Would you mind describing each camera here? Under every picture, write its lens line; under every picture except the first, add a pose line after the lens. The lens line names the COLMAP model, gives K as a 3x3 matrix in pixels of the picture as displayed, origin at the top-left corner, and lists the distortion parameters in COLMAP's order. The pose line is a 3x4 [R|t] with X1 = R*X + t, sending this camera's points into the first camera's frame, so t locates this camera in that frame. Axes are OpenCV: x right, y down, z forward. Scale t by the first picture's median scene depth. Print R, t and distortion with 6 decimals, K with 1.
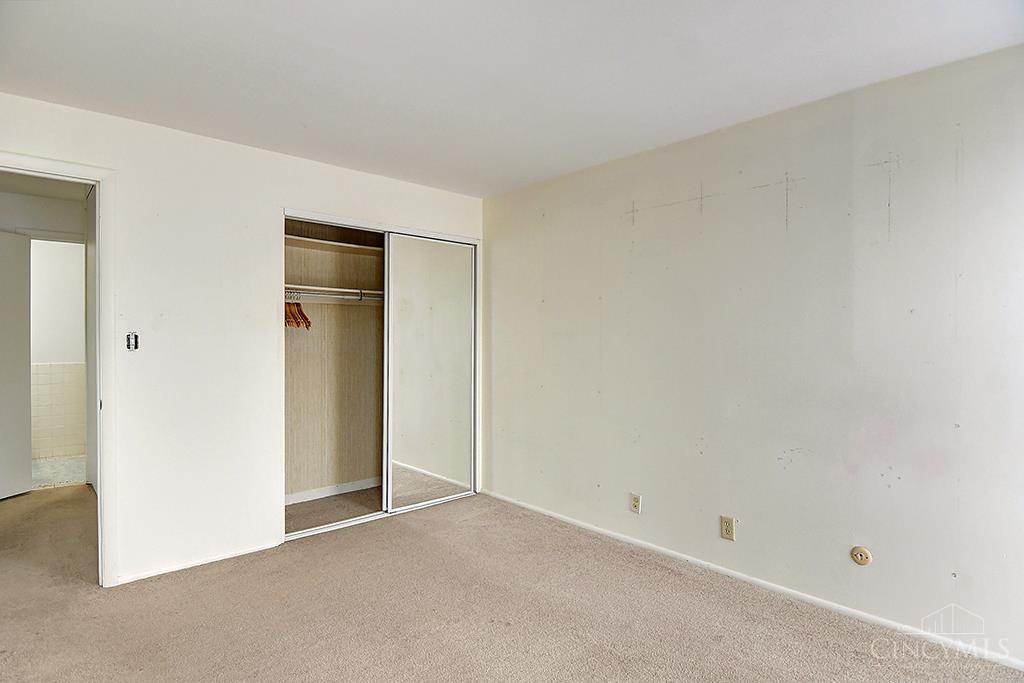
lens RADIAL K [[549.3, 0, 510.5], [0, 549.3, 343.0], [0, 0, 1]] dist [-0.002000, -0.012017]
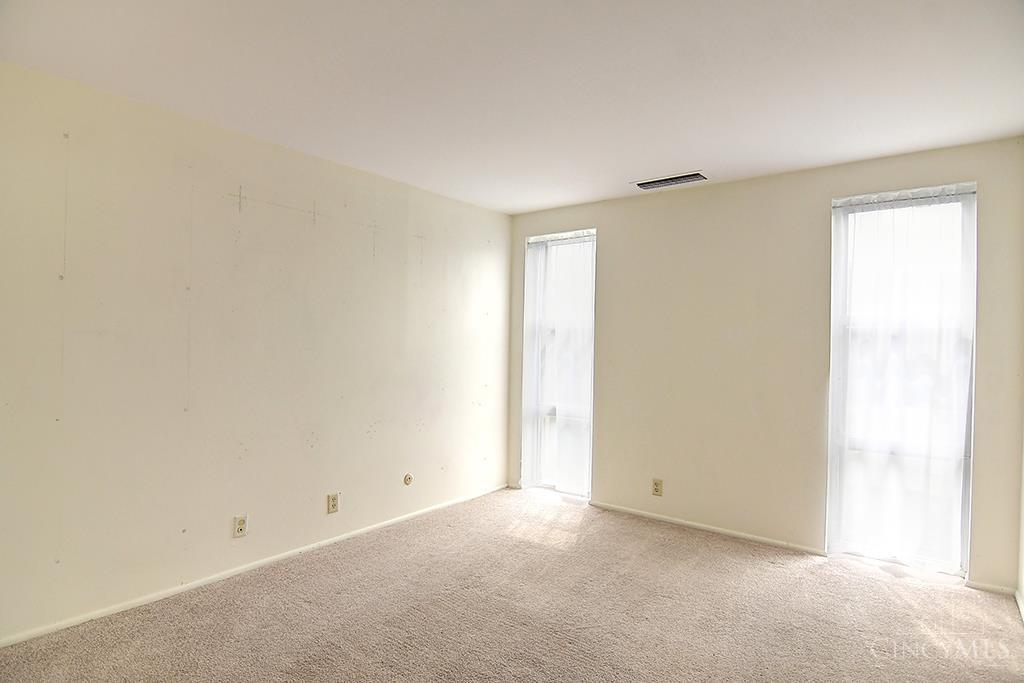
lens RADIAL K [[549.3, 0, 509.1], [0, 549.3, 336.2], [0, 0, 1]] dist [-0.002000, -0.012017]
pose [[-0.150831, -0.012435, 0.988481, -0.714099], [-0.013784, 0.999850, 0.010475, -0.032147], [-0.988463, -0.012045, -0.150980, 0.707103]]
